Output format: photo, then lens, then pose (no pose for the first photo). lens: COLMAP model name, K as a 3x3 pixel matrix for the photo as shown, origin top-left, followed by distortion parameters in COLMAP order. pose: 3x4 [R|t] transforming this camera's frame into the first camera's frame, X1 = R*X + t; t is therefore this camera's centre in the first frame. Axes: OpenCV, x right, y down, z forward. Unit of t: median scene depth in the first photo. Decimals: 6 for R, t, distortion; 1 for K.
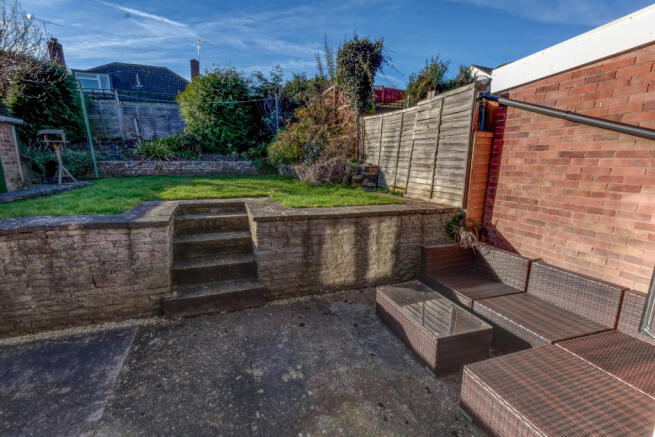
lens RADIAL K [[286.5, 0, 318.2], [0, 286.5, 218.5], [0, 0, 1]] dist [0.011325, -0.000527]
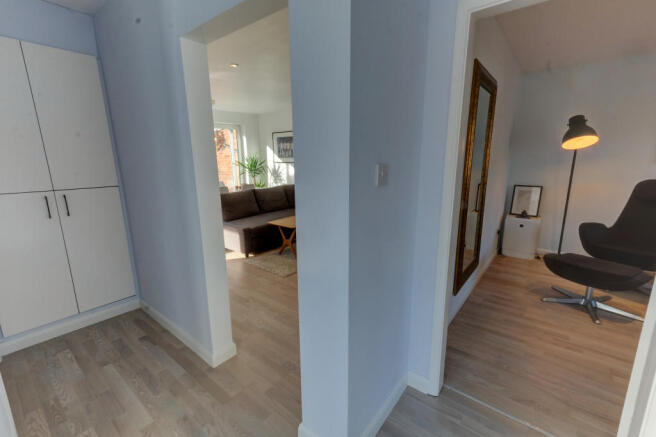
lens RADIAL K [[286.9, 0, 329.1], [0, 286.9, 218.3], [0, 0, 1]] dist [0.011325, -0.000527]
pose [[0.836331, -0.119658, 0.535006, 0.031576], [0.117994, 0.992307, 0.037486, 0.376432], [-0.535376, 0.031777, 0.844016, -1.771979]]
